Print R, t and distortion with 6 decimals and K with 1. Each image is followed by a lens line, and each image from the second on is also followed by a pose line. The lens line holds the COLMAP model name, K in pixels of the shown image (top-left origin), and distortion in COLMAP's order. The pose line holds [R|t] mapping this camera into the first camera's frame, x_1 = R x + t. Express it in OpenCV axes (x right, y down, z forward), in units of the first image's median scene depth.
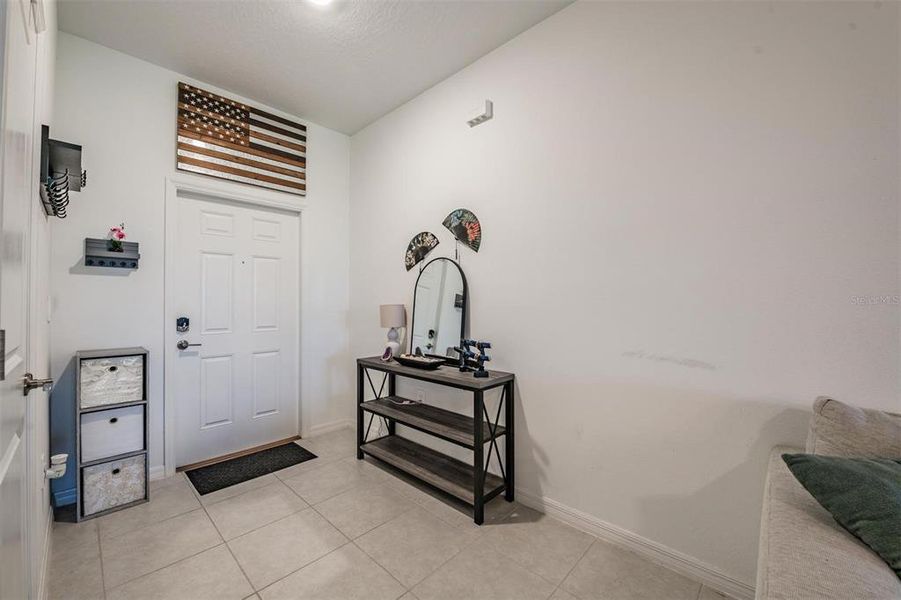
lens RADIAL K [[360.9, 0, 446.3], [0, 360.9, 296.7], [0, 0, 1]] dist [-0.006780, 0.000353]
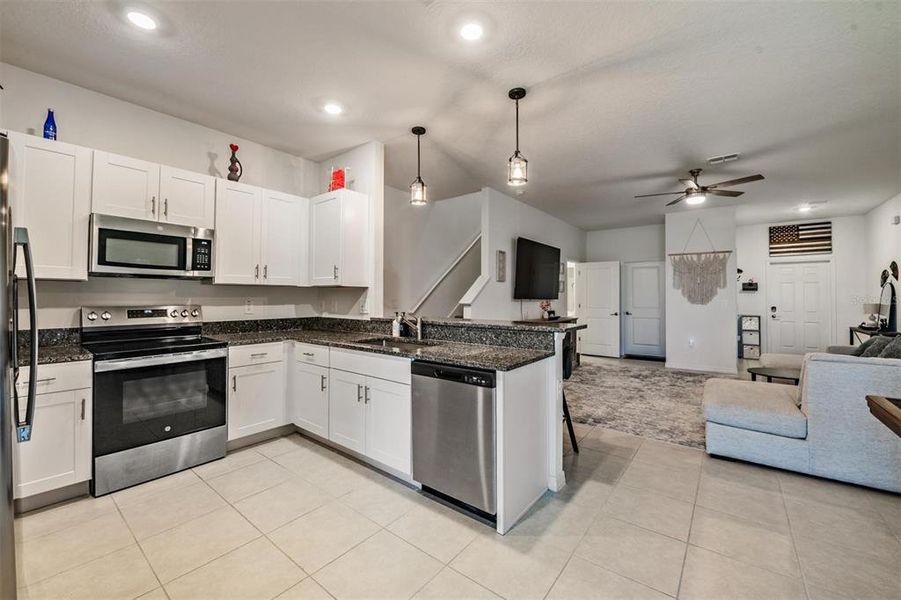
lens RADIAL K [[360.9, 0, 458.5], [0, 360.9, 291.3], [0, 0, 1]] dist [-0.006780, 0.000353]
pose [[0.116668, -0.013742, -0.993076, 1.771312], [0.015114, 0.999813, -0.012059, -0.065641], [0.993056, -0.013602, 0.116854, -1.782364]]
